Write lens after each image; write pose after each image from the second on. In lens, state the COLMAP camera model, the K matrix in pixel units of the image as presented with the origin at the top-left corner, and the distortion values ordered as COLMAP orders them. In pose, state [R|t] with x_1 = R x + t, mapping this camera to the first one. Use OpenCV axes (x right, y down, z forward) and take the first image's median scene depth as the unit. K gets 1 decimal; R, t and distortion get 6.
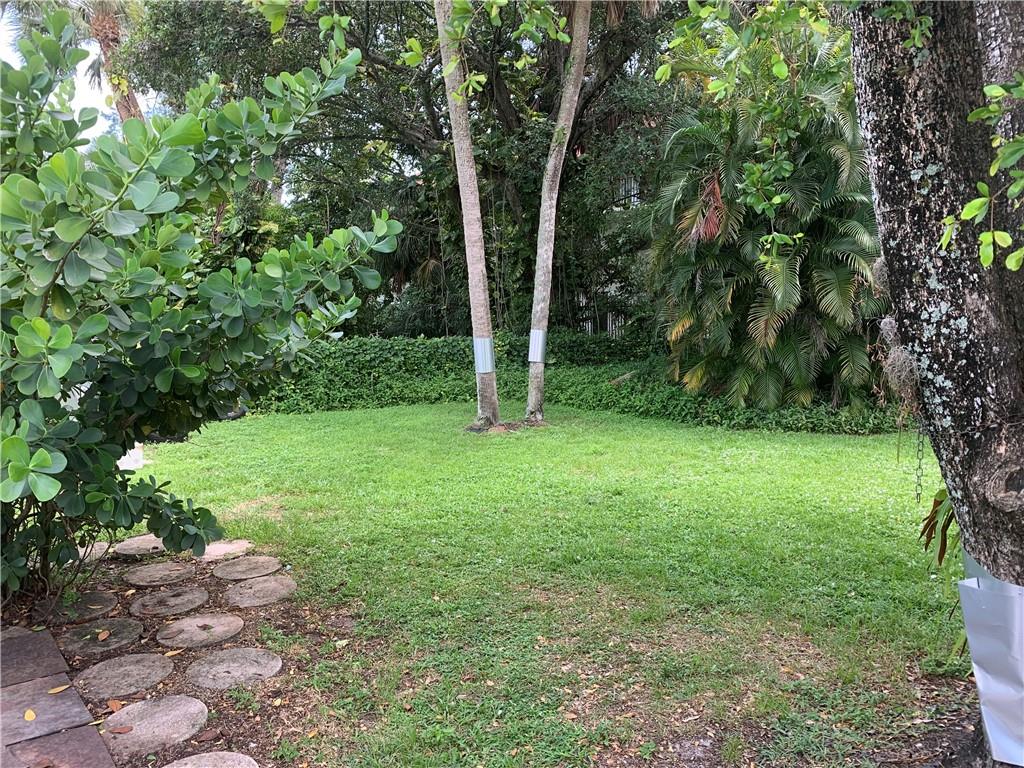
lens RADIAL K [[789.0, 0, 512.0], [0, 789.0, 384.0], [0, 0, 1]] dist [0.077593, -0.073393]
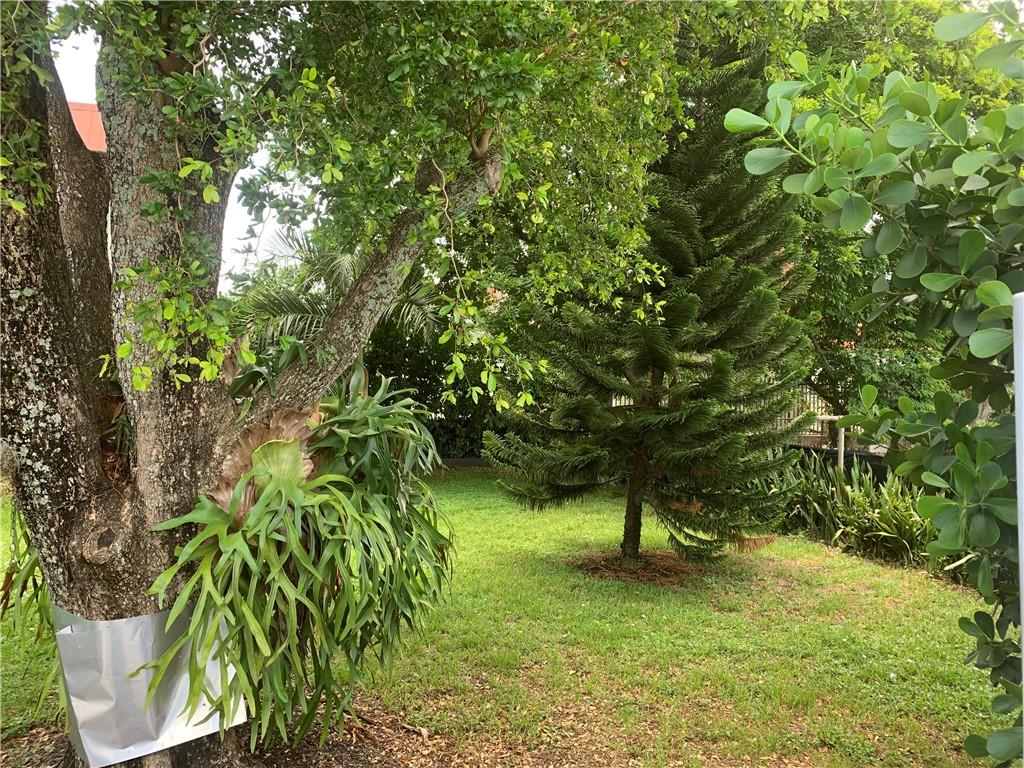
lens RADIAL K [[789.0, 0, 512.0], [0, 789.0, 384.0], [0, 0, 1]] dist [0.077593, -0.073393]
pose [[0.414446, 0.020984, 0.909832, -0.271829], [0.063636, 0.996619, -0.051974, -0.019501], [-0.907846, 0.079439, 0.411710, -0.147668]]
